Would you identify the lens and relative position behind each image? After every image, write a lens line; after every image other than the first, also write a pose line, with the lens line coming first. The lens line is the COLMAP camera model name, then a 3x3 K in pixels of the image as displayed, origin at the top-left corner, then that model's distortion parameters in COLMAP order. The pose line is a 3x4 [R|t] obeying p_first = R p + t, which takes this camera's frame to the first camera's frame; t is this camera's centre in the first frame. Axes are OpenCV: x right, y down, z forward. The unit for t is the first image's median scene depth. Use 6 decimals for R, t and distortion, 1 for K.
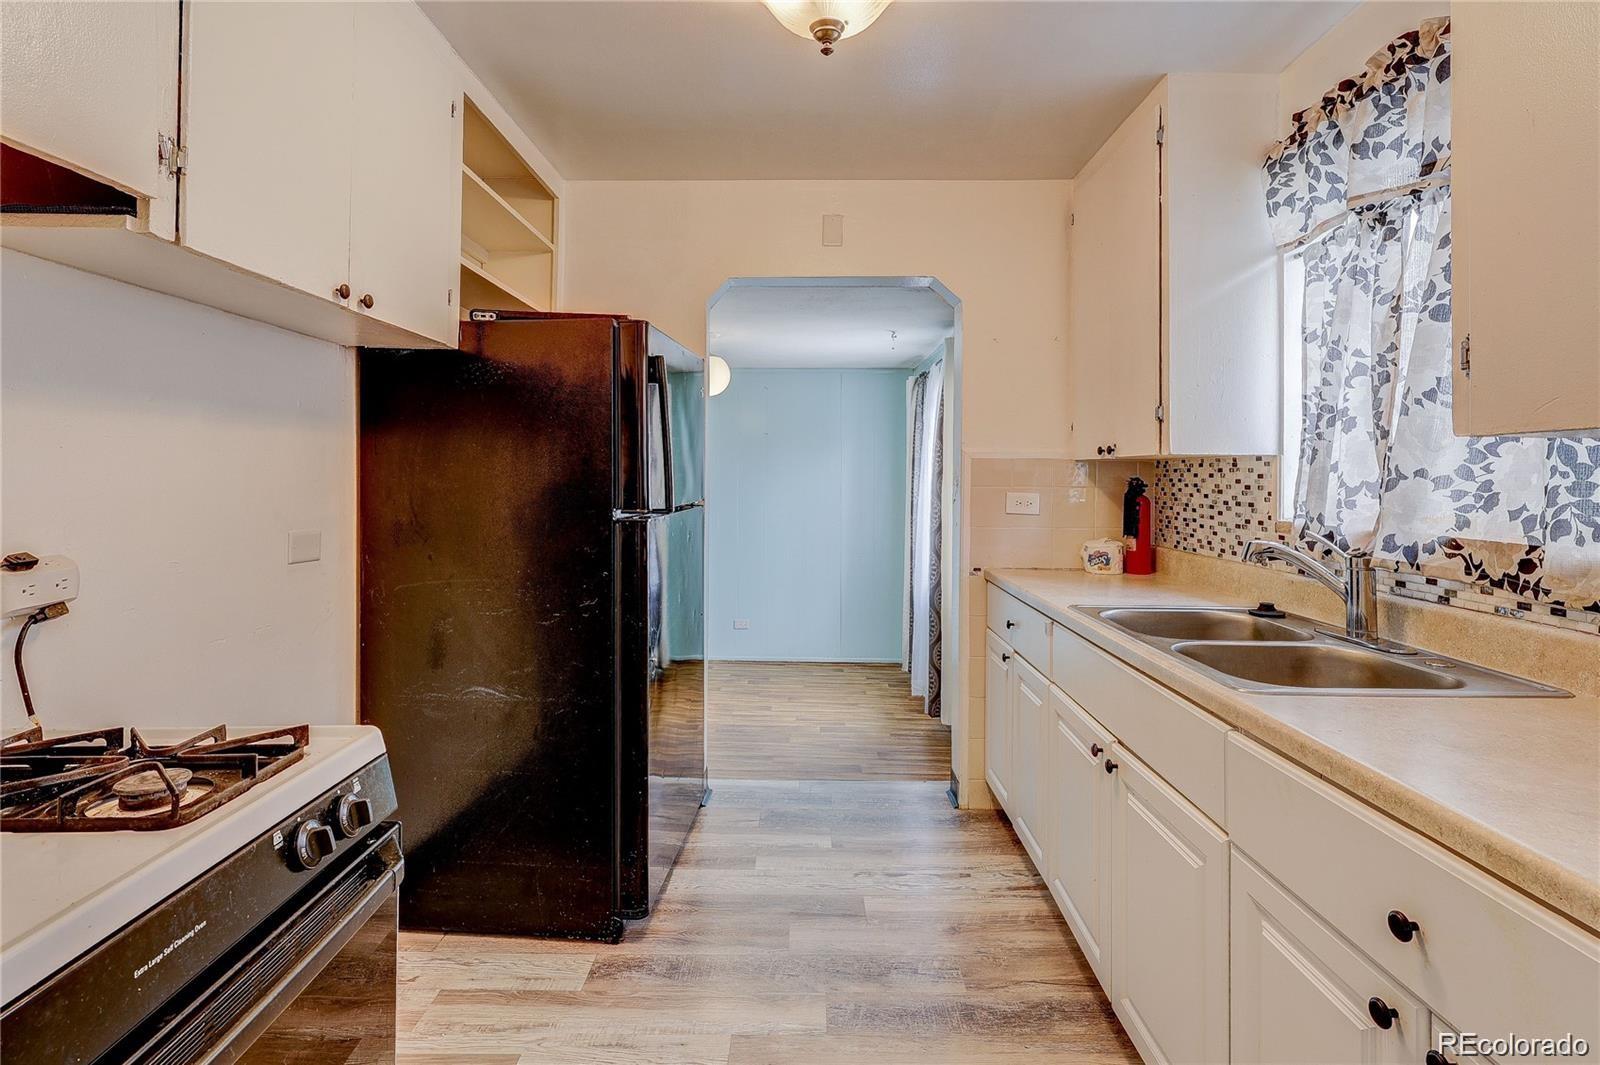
lens RADIAL K [[772.9, 0, 809.3], [0, 772.9, 478.0], [0, 0, 1]] dist [0.001647, 0.000206]
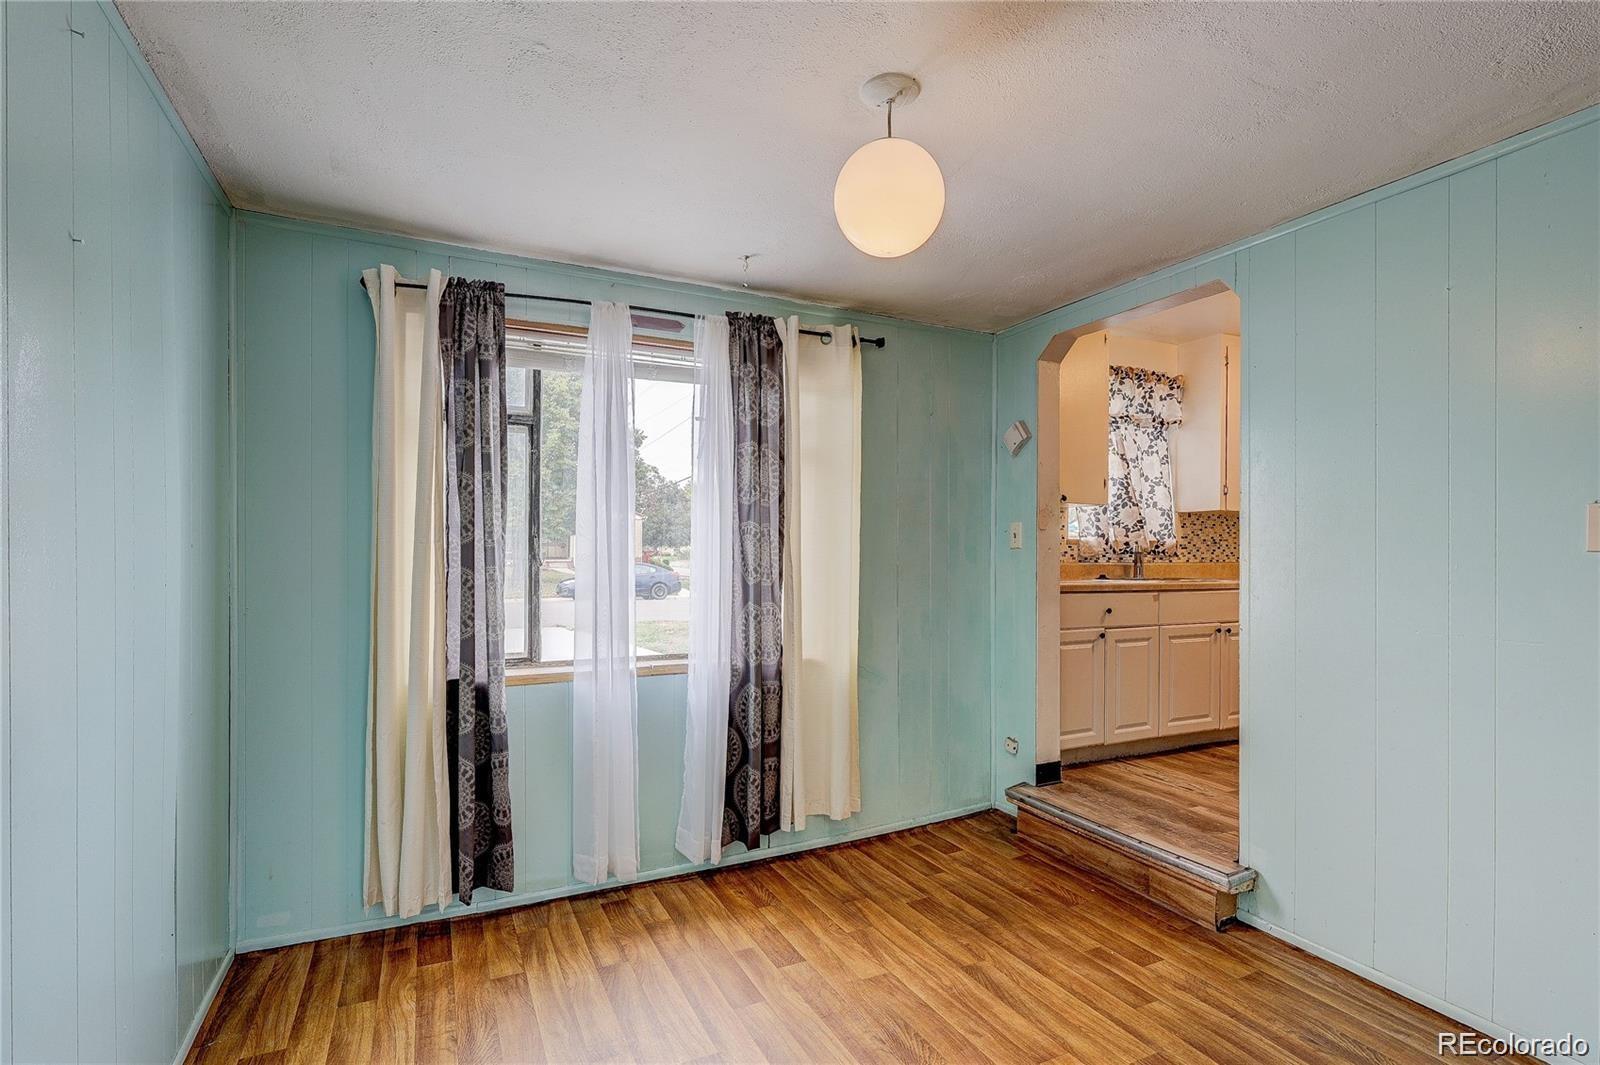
lens RADIAL K [[772.9, 0, 815.5], [0, 772.9, 558.2], [0, 0, 1]] dist [0.001647, 0.000206]
pose [[-0.449818, -0.021621, 0.892859, -0.932523], [-0.008560, 0.999765, 0.019898, 0.068821], [-0.893079, 0.001308, -0.449897, 2.470881]]
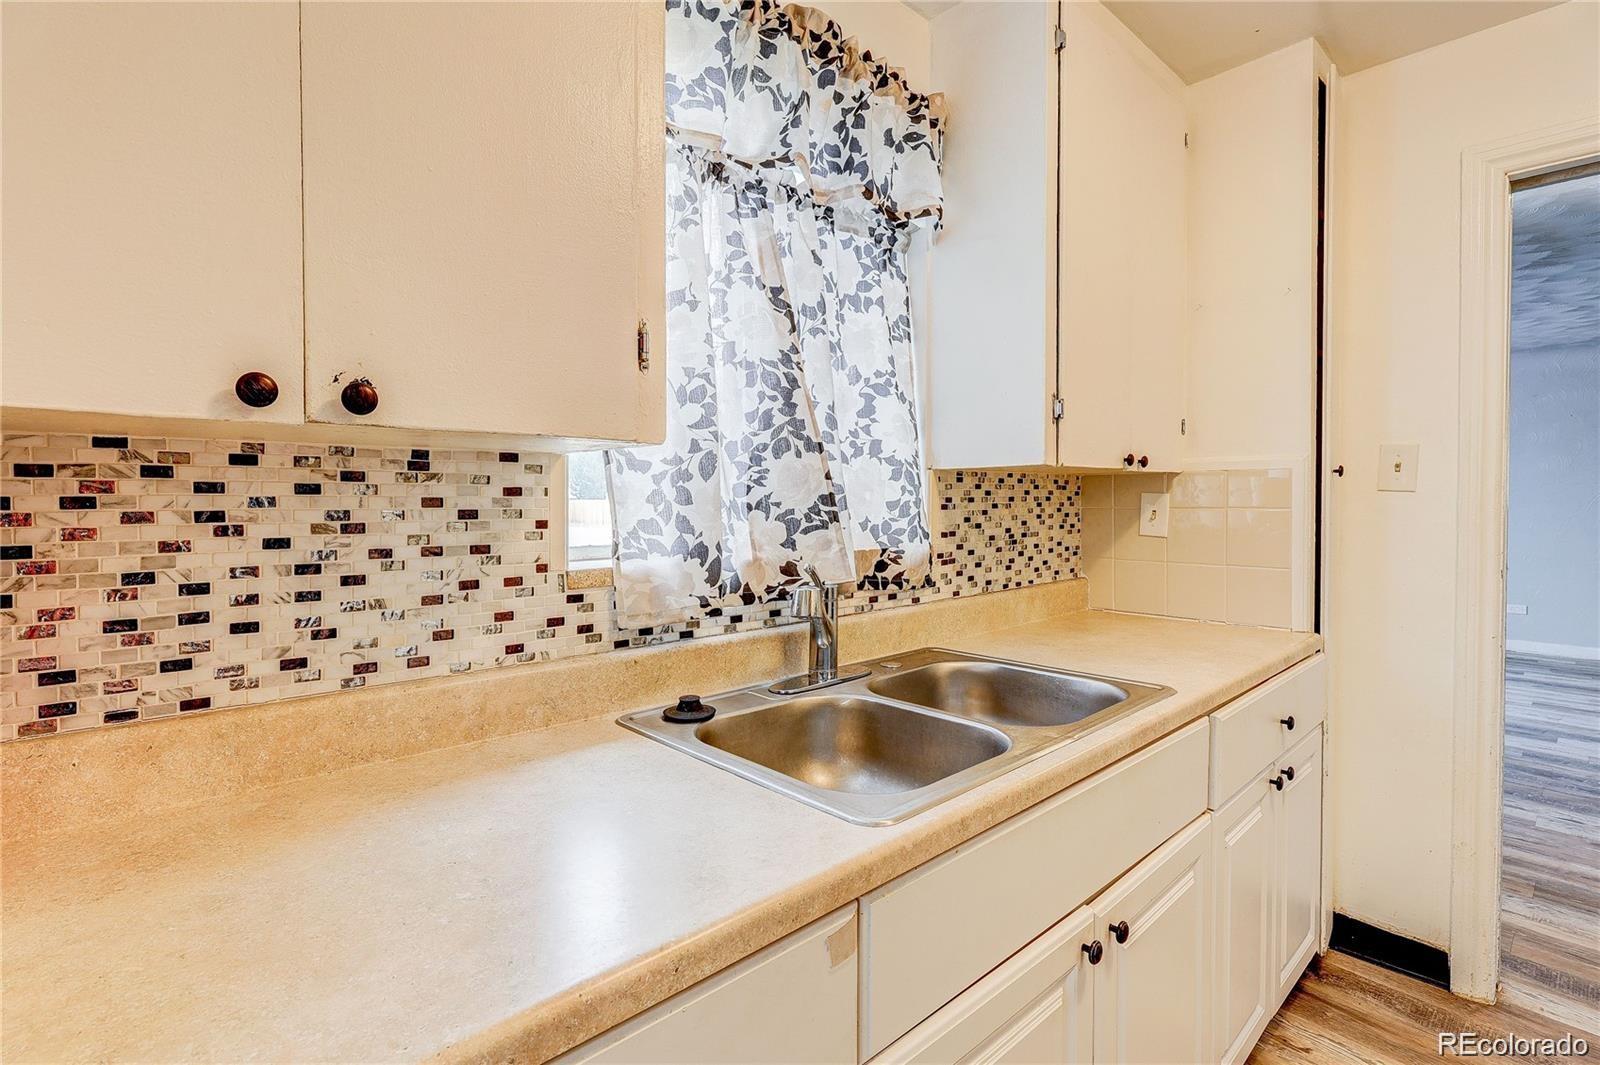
lens RADIAL K [[772.9, 0, 813.5], [0, 772.9, 500.0], [0, 0, 1]] dist [0.001647, 0.000206]
pose [[-0.692934, -0.019071, 0.720749, 0.071129], [-0.009599, 0.999806, 0.017227, -0.007567], [-0.720937, 0.005019, -0.692982, 1.215414]]
